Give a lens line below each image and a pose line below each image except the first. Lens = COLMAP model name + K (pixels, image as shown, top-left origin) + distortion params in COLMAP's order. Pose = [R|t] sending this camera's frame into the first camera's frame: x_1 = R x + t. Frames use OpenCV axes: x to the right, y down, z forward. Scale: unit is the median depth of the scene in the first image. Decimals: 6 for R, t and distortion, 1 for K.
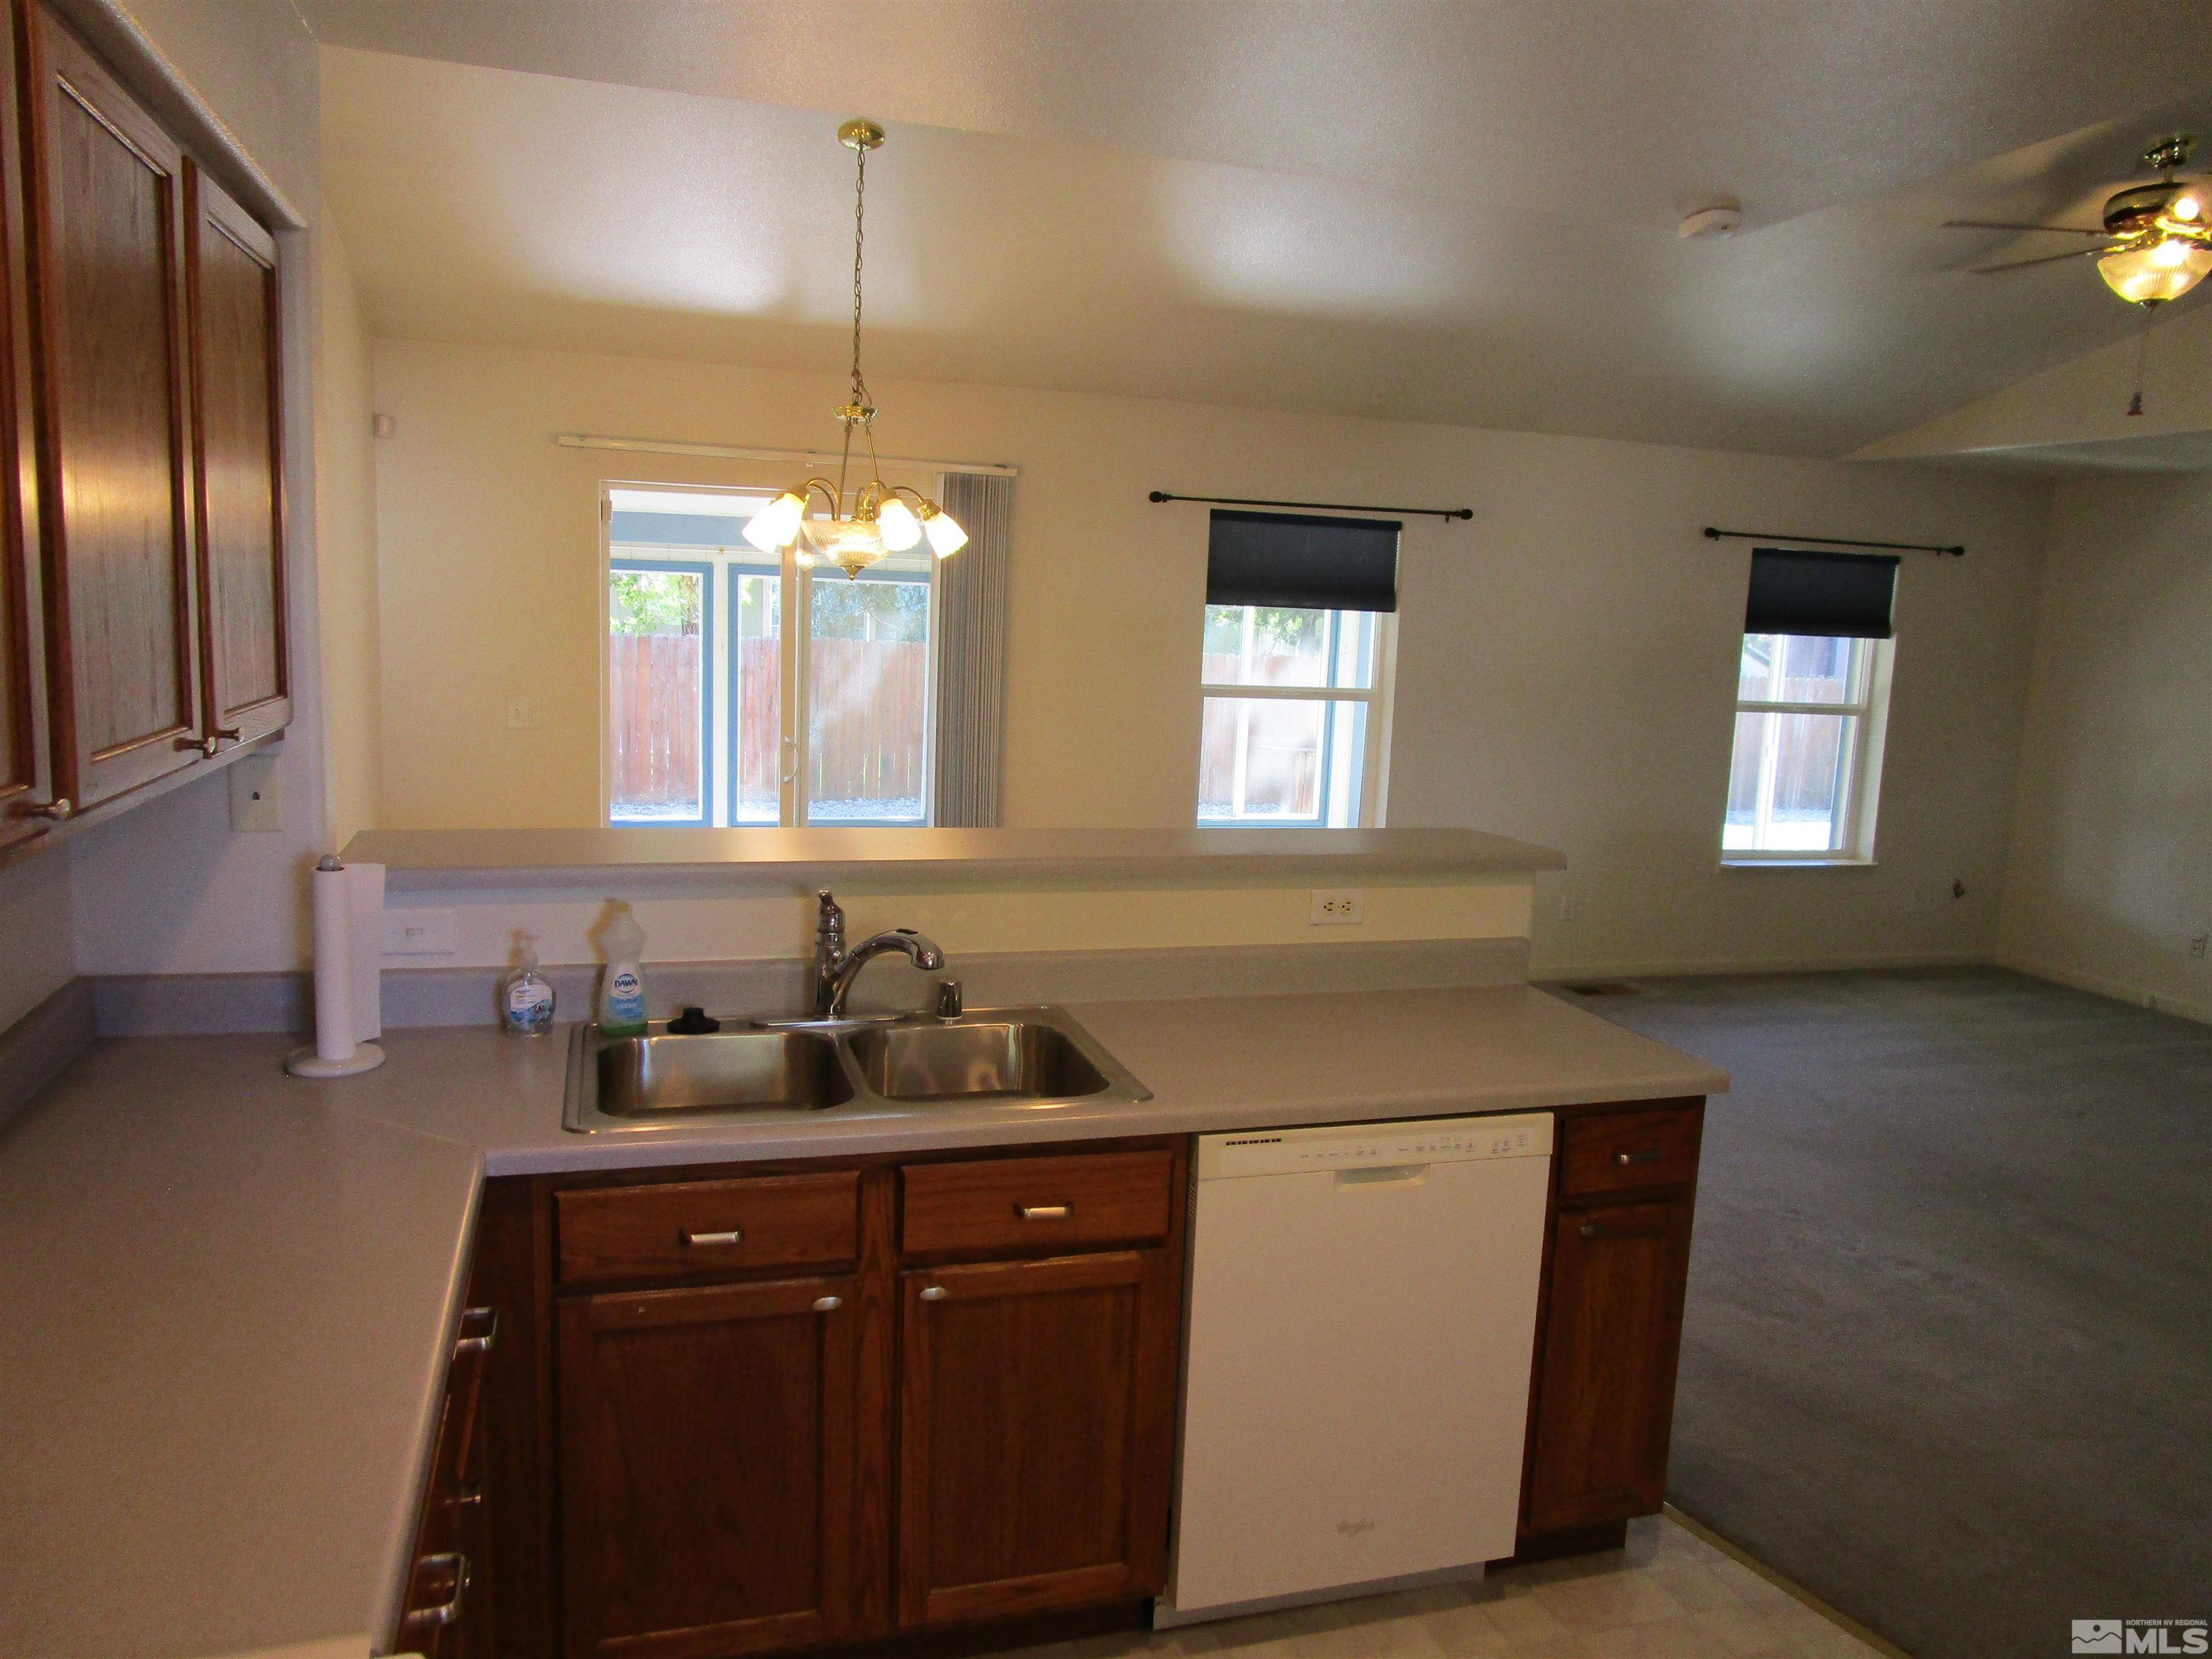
lens RADIAL K [[1581.8, 0, 1106.0], [0, 1581.8, 829.5], [0, 0, 1]] dist [-0.001631, 0.044919]
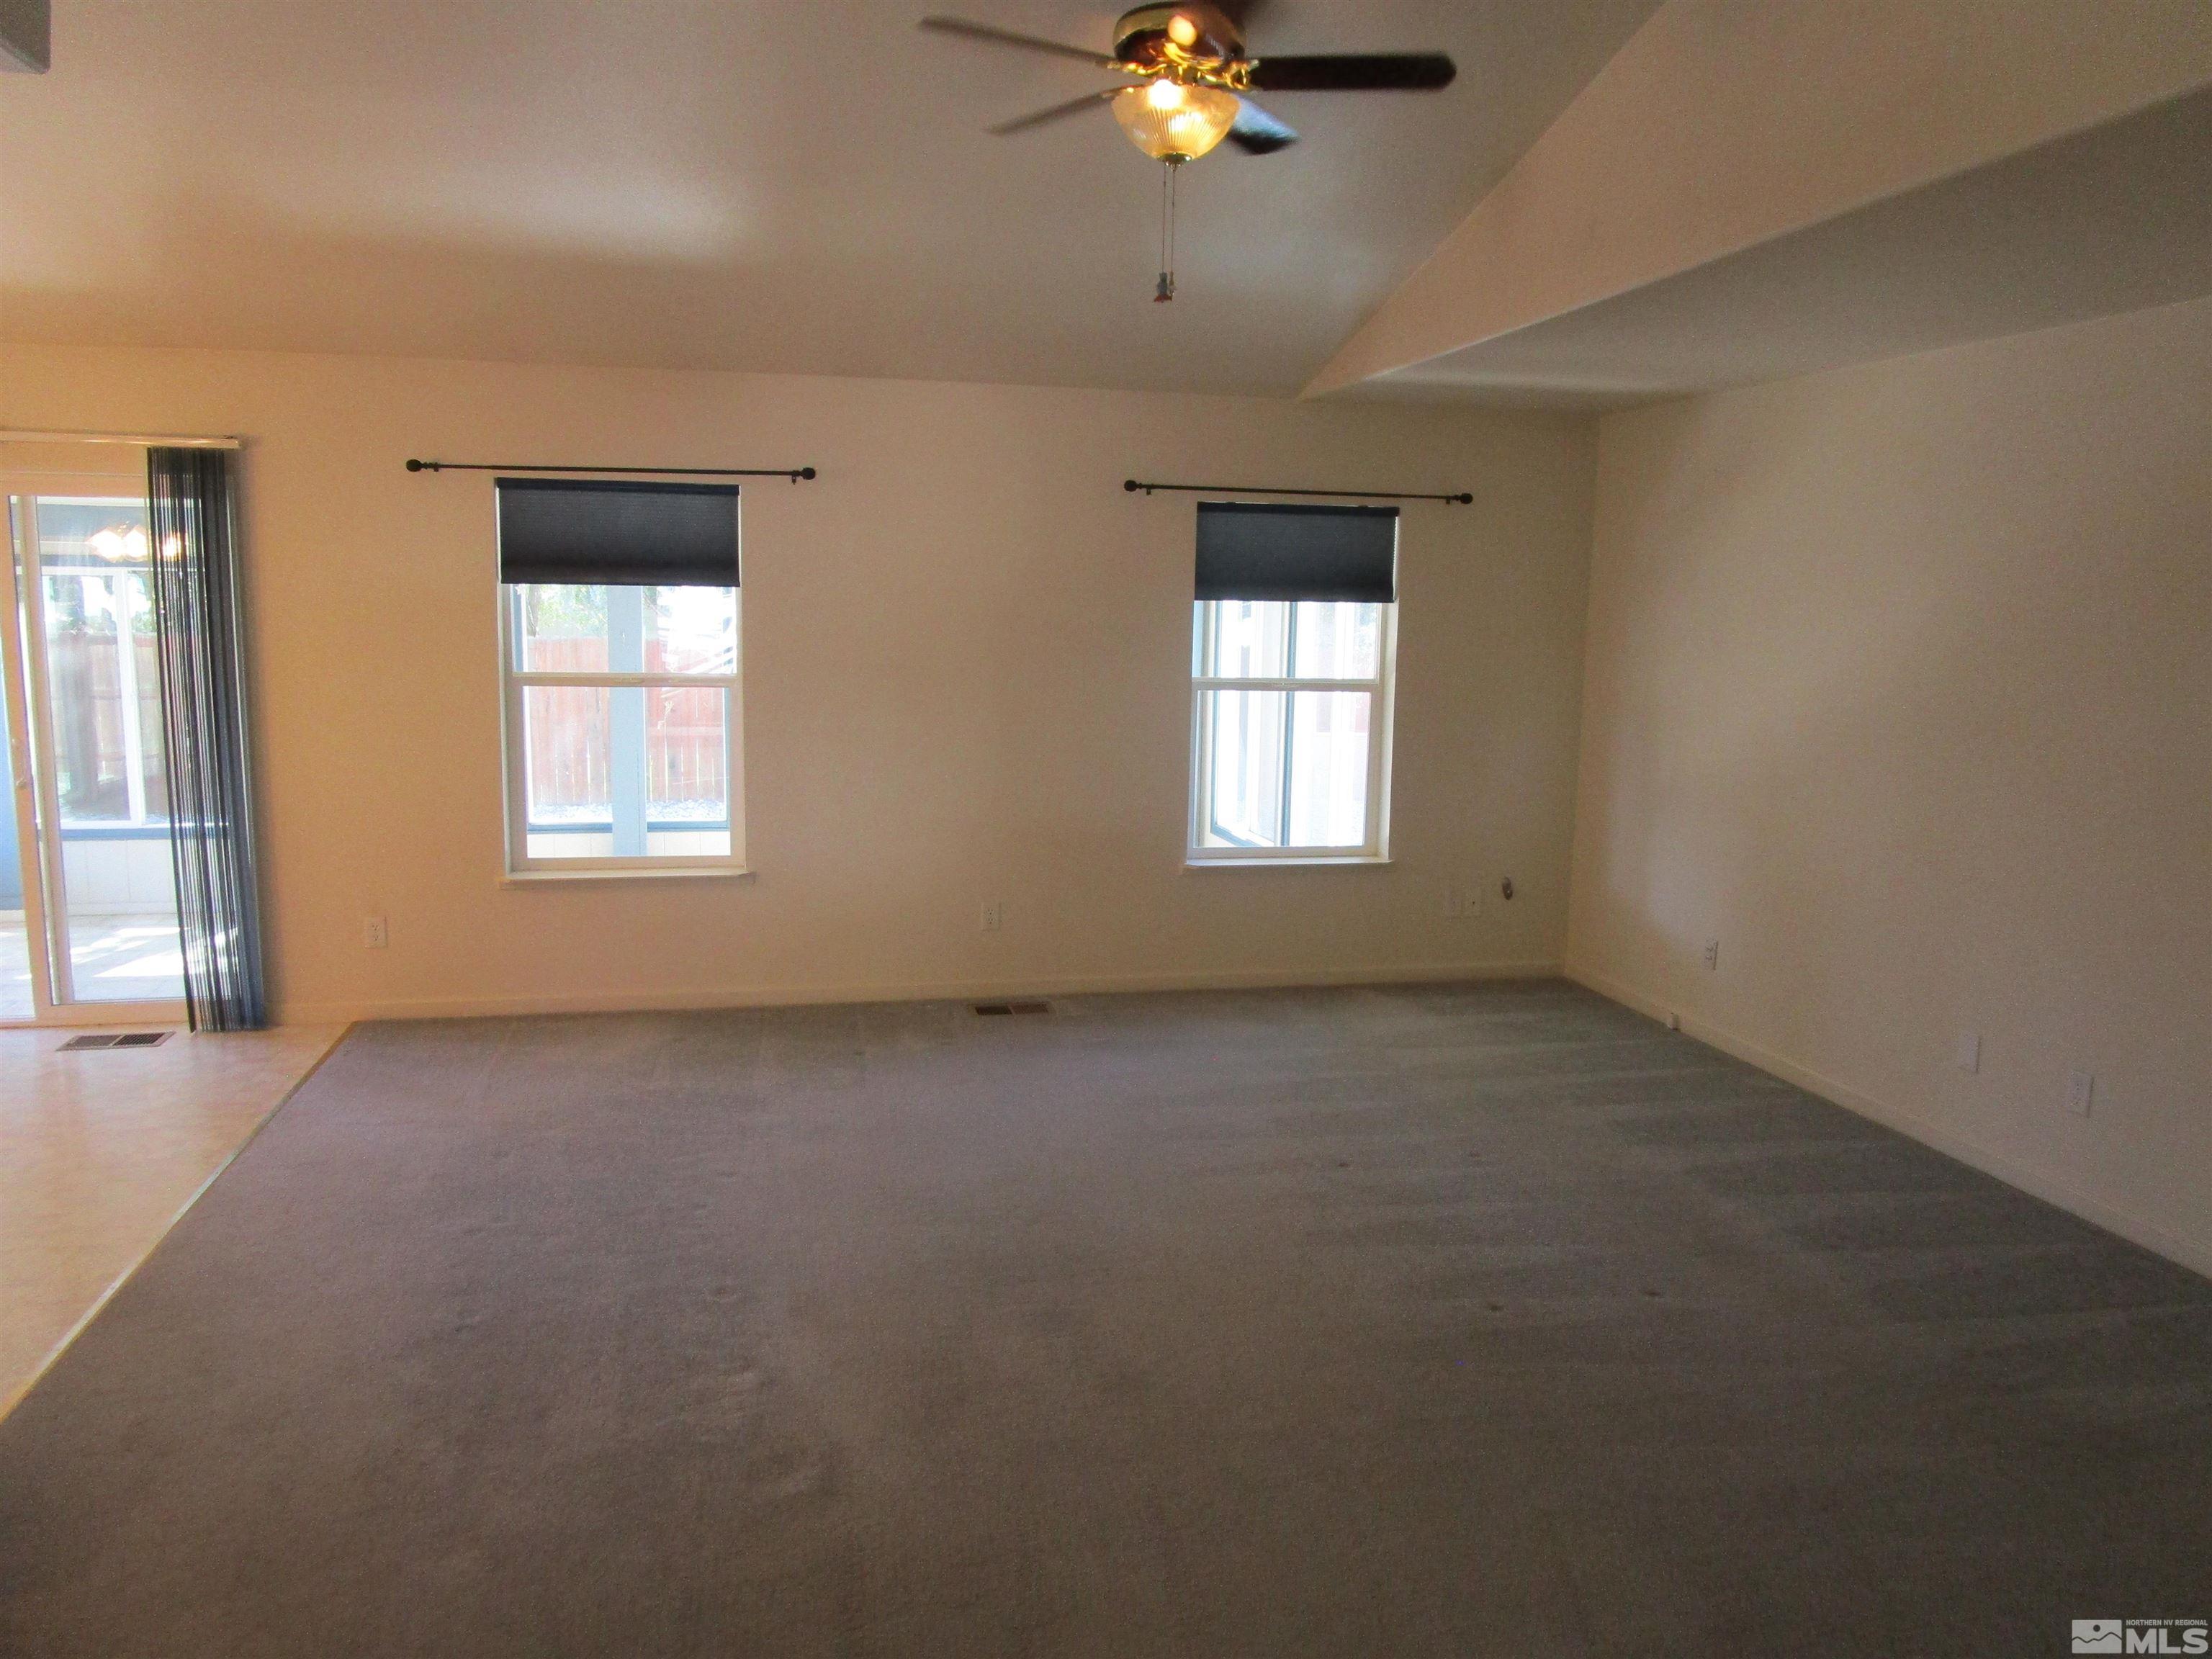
lens RADIAL K [[1523.9, 0, 1106.0], [0, 1523.9, 829.5], [0, 0, 1]] dist [-0.000637, 0.001259]
pose [[0.992988, -0.012369, -0.117563, 0.443287], [0.012770, 0.999915, 0.002660, -0.000171], [0.117520, -0.004142, 0.993062, 0.155268]]
